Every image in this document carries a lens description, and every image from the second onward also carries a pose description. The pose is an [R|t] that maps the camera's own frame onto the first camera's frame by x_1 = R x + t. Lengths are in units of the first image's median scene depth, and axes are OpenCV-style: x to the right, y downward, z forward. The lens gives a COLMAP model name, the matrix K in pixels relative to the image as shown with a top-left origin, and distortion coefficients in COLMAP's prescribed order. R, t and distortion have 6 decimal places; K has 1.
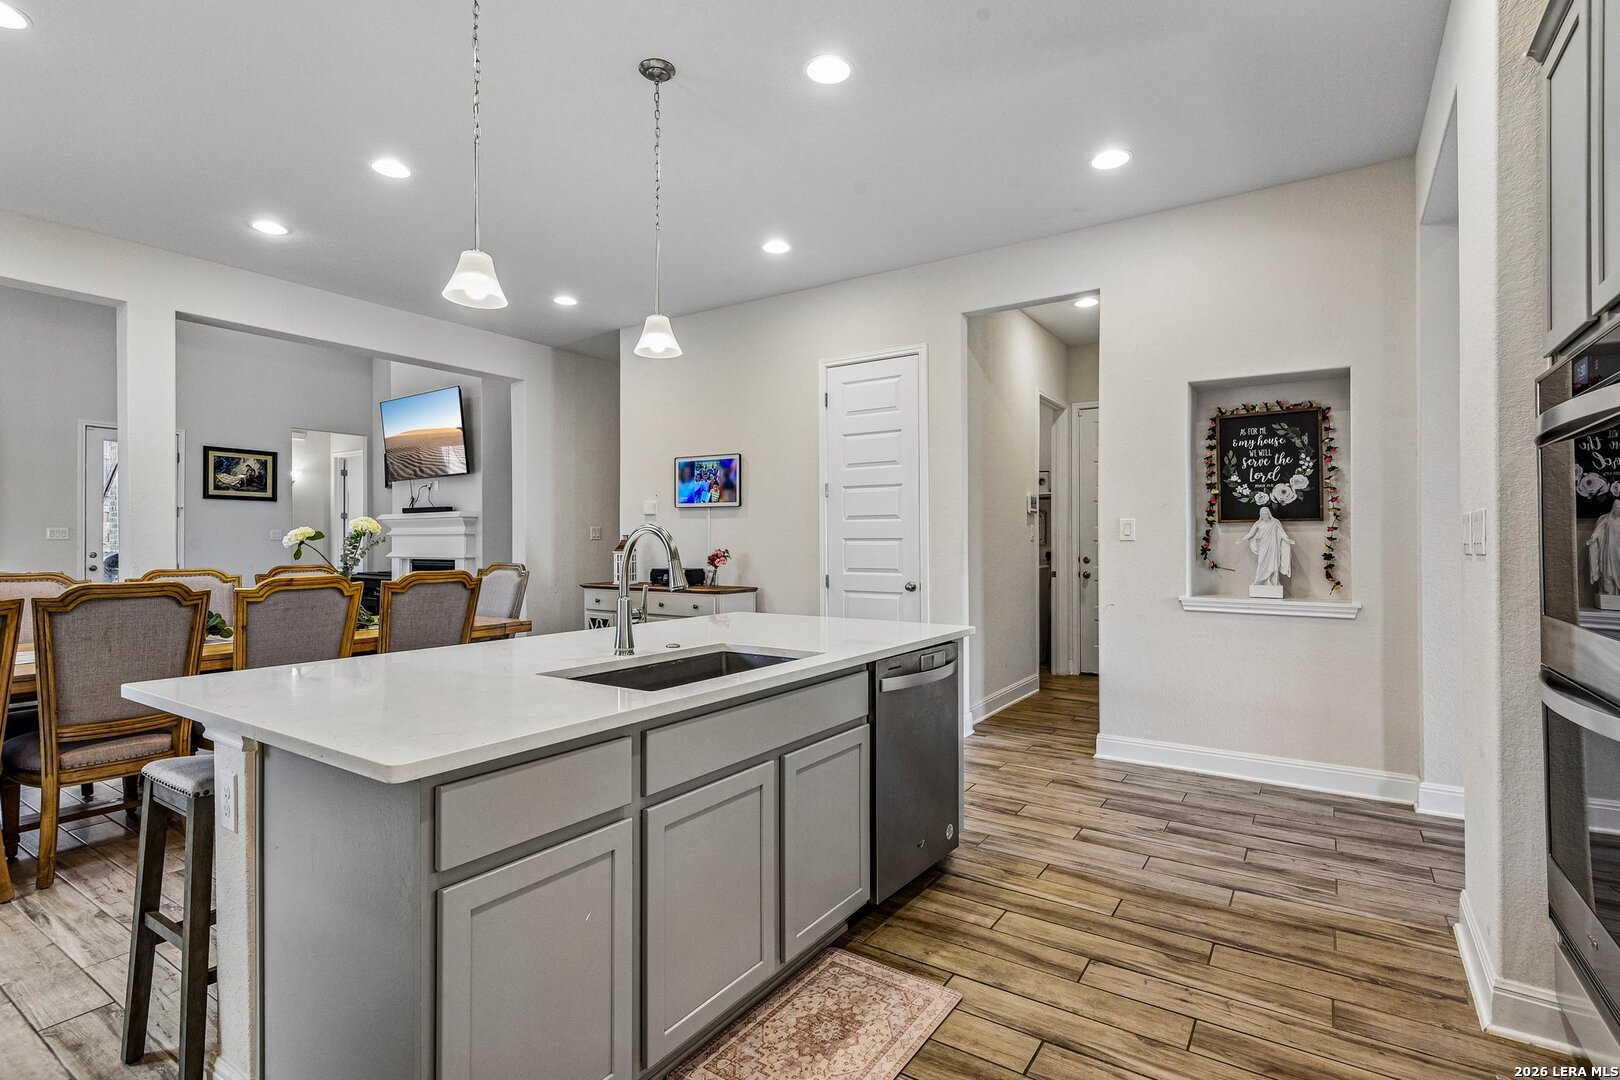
lens RADIAL K [[759.5, 0, 799.0], [0, 759.5, 542.8], [0, 0, 1]] dist [0.003836, -0.004146]
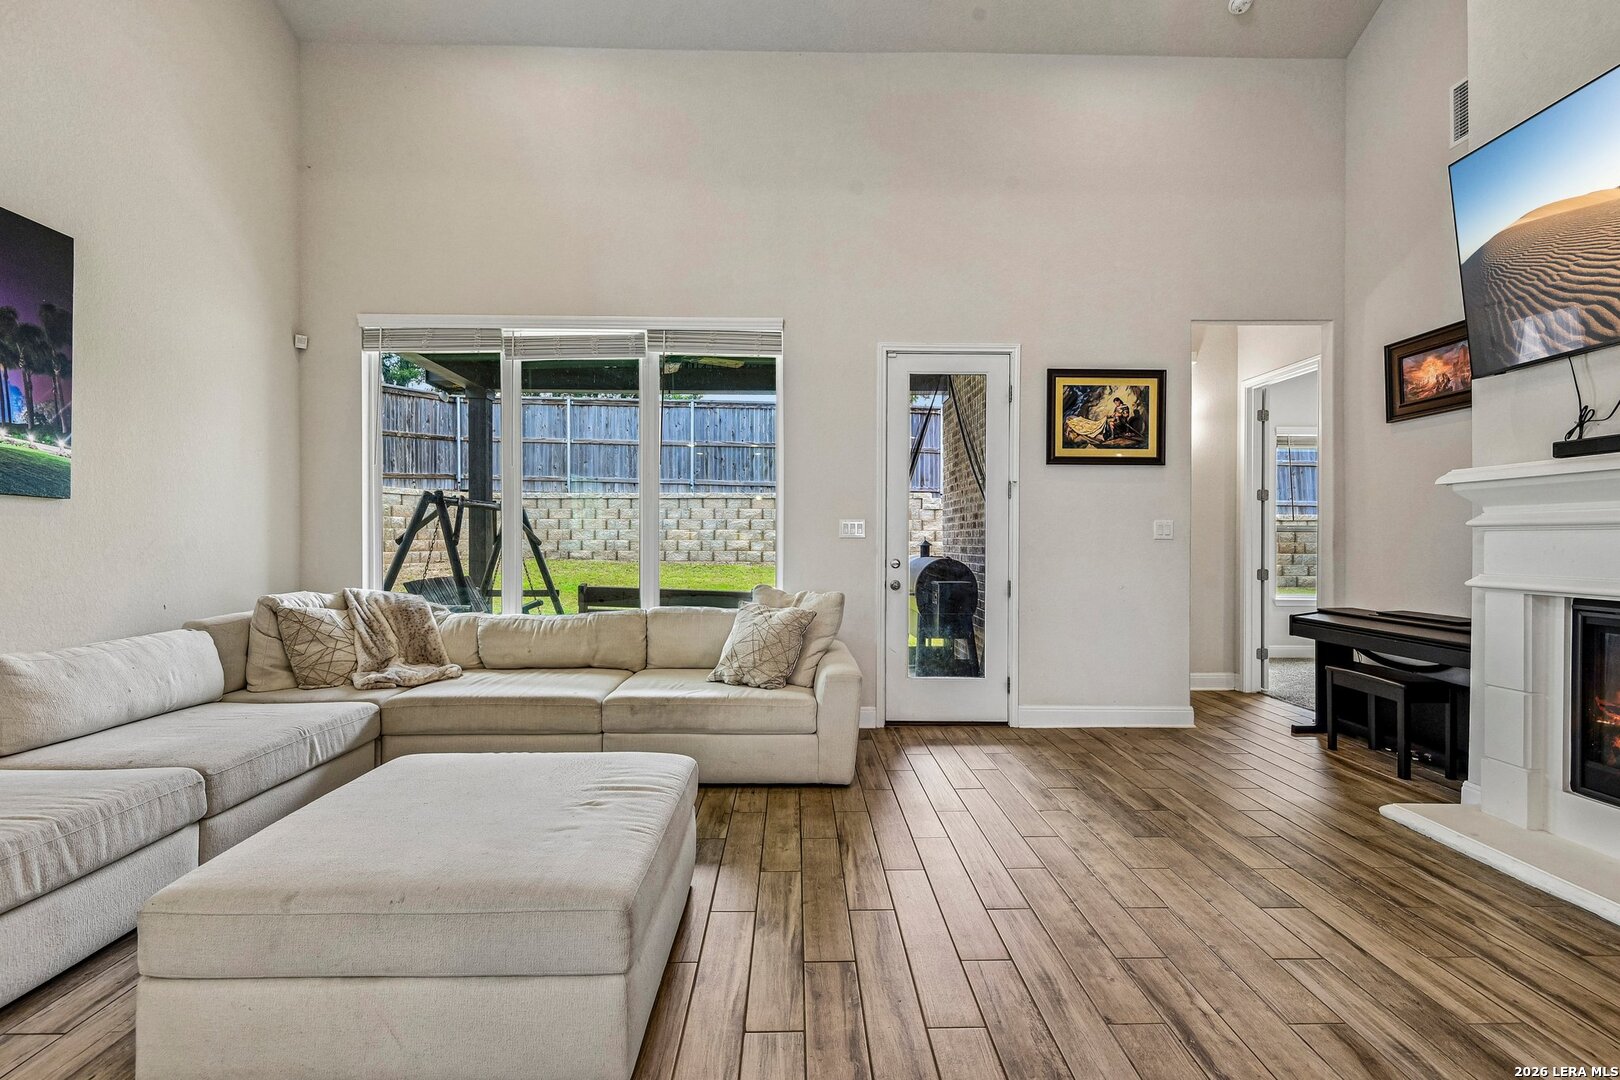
lens RADIAL K [[748.5, 0, 813.9], [0, 748.5, 537.9], [0, 0, 1]] dist [0.008947, -0.008199]
pose [[0.572599, -0.001384, -0.819834, -0.411992], [-0.004863, 0.999975, -0.005085, -0.001542], [0.819821, 0.006898, 0.572579, 0.521533]]
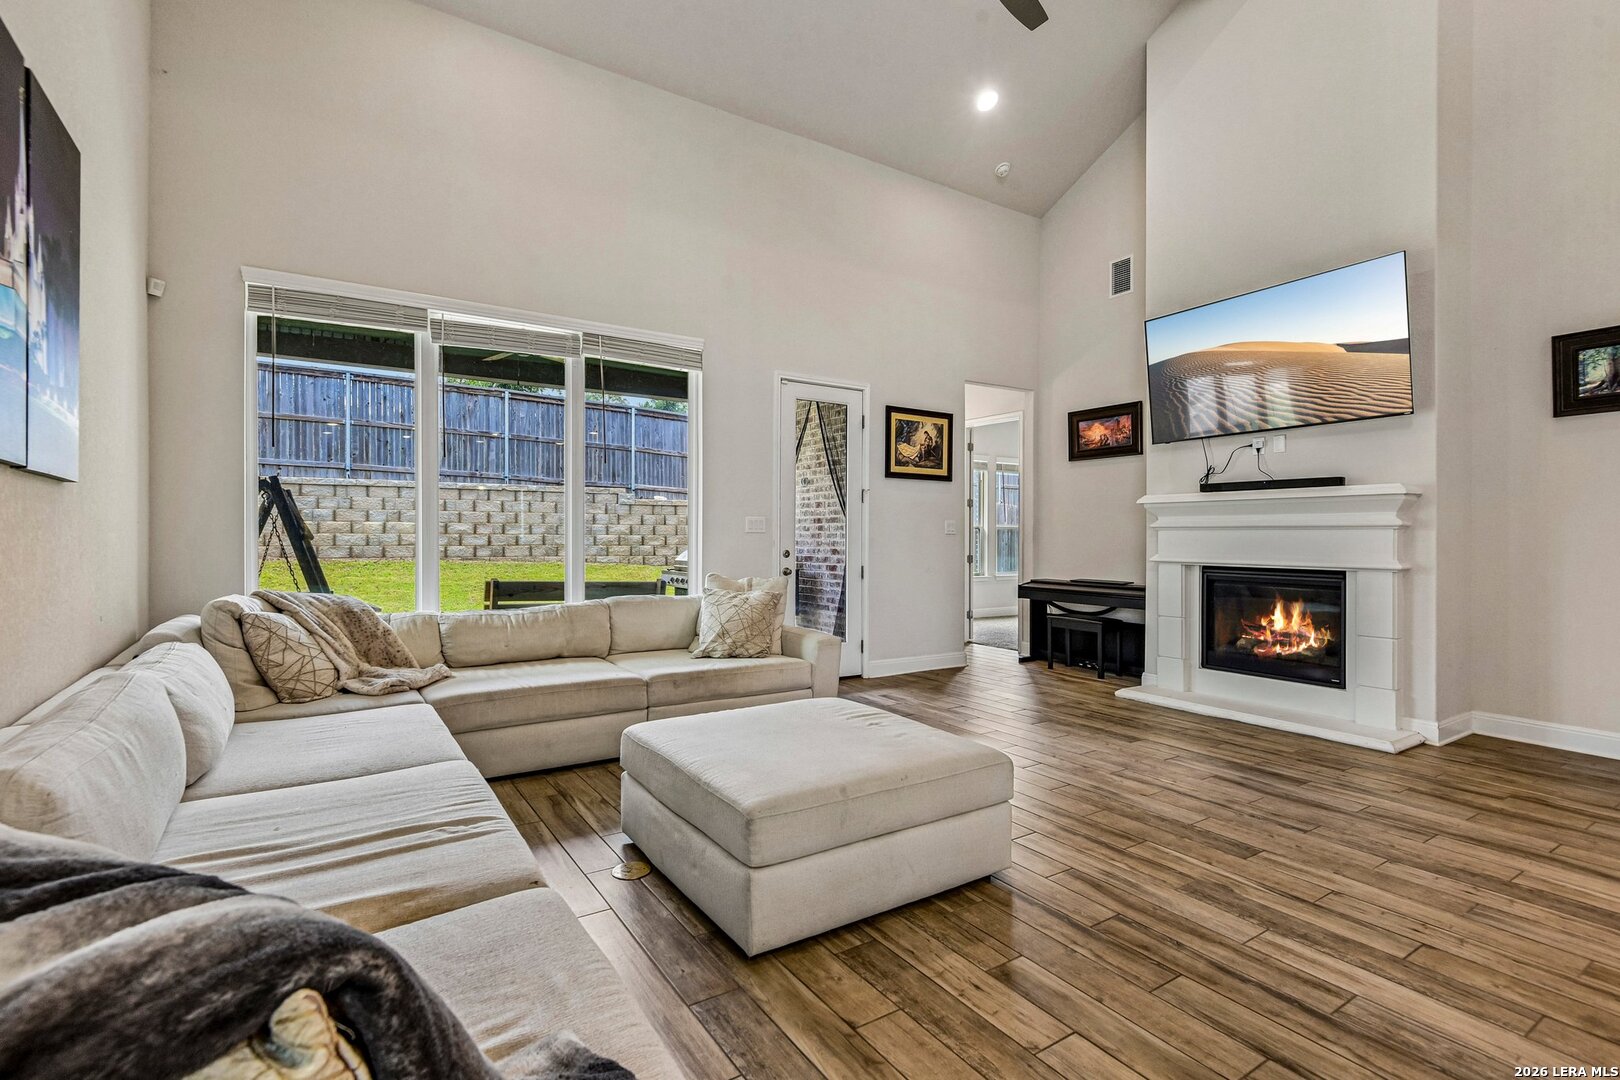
lens RADIAL K [[748.5, 0, 809.5], [0, 748.5, 532.7], [0, 0, 1]] dist [0.008947, -0.008199]
pose [[0.919008, 0.002076, -0.394233, -0.536956], [-0.004923, 0.999969, -0.006211, -0.000689], [0.394208, 0.007649, 0.918990, 0.295094]]
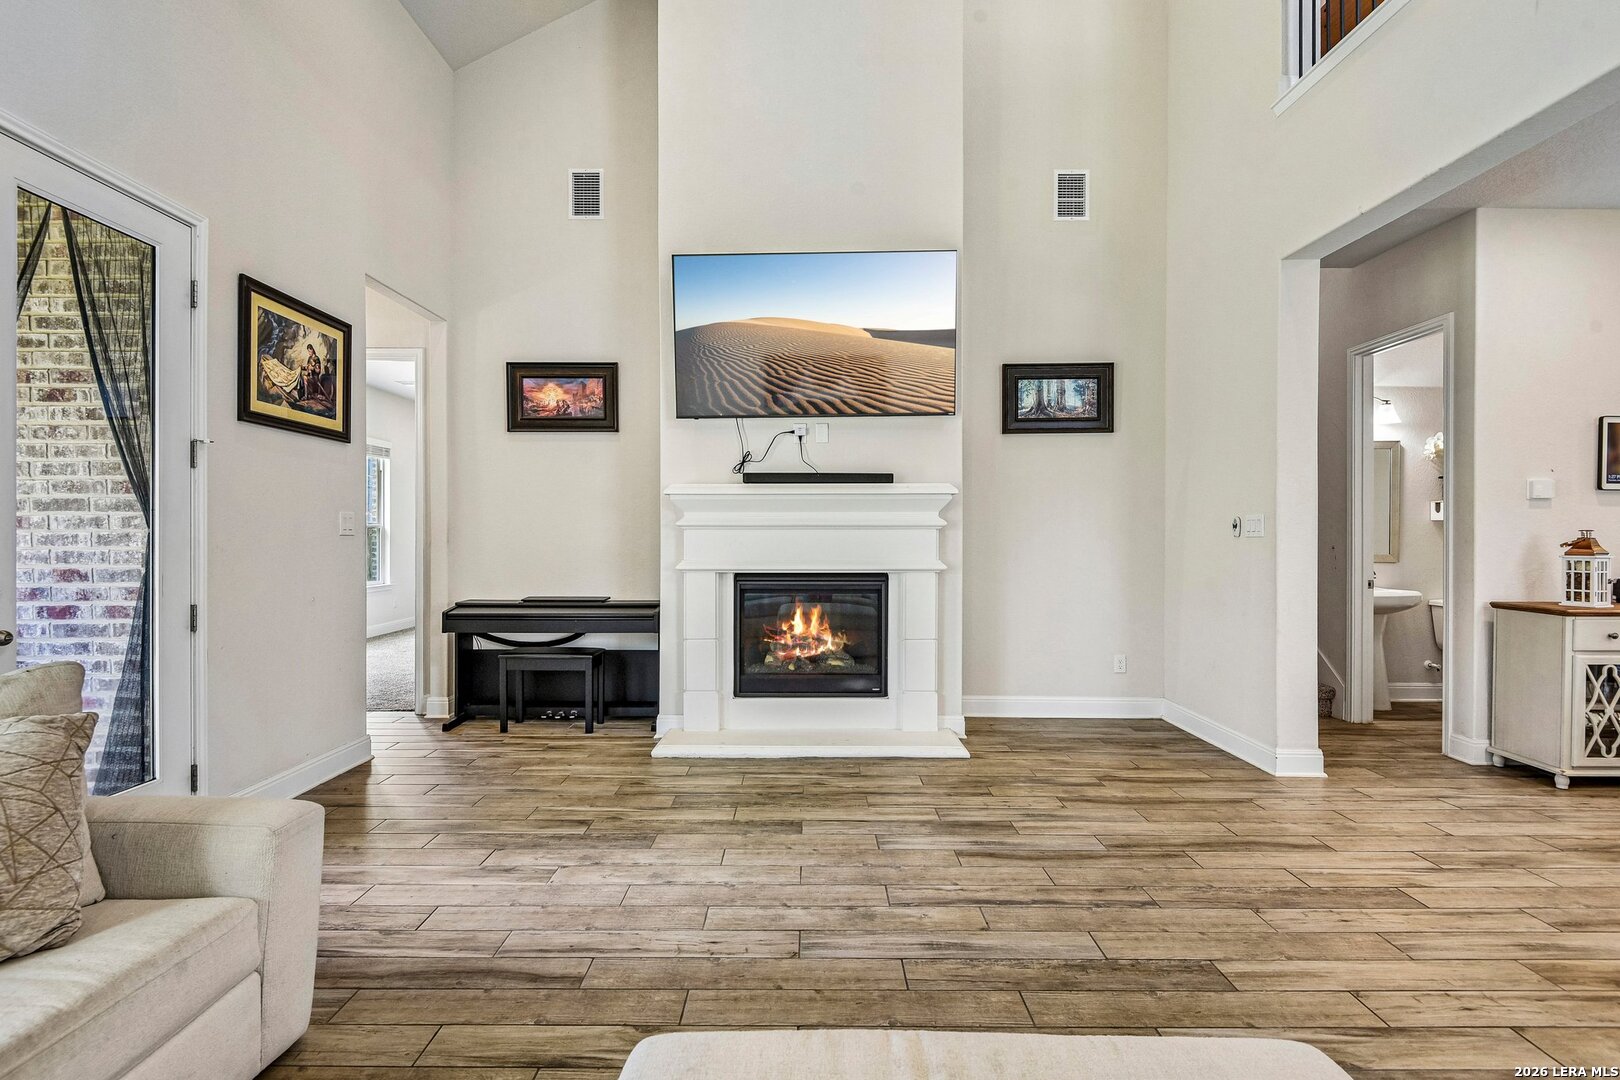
lens RADIAL K [[759.5, 0, 797.1], [0, 759.5, 532.1], [0, 0, 1]] dist [0.003836, -0.004146]
pose [[0.834990, 0.002411, 0.550260, -0.720022], [0.000839, 0.999984, -0.005656, -0.003326], [-0.550265, 0.005185, 0.834974, 0.525895]]
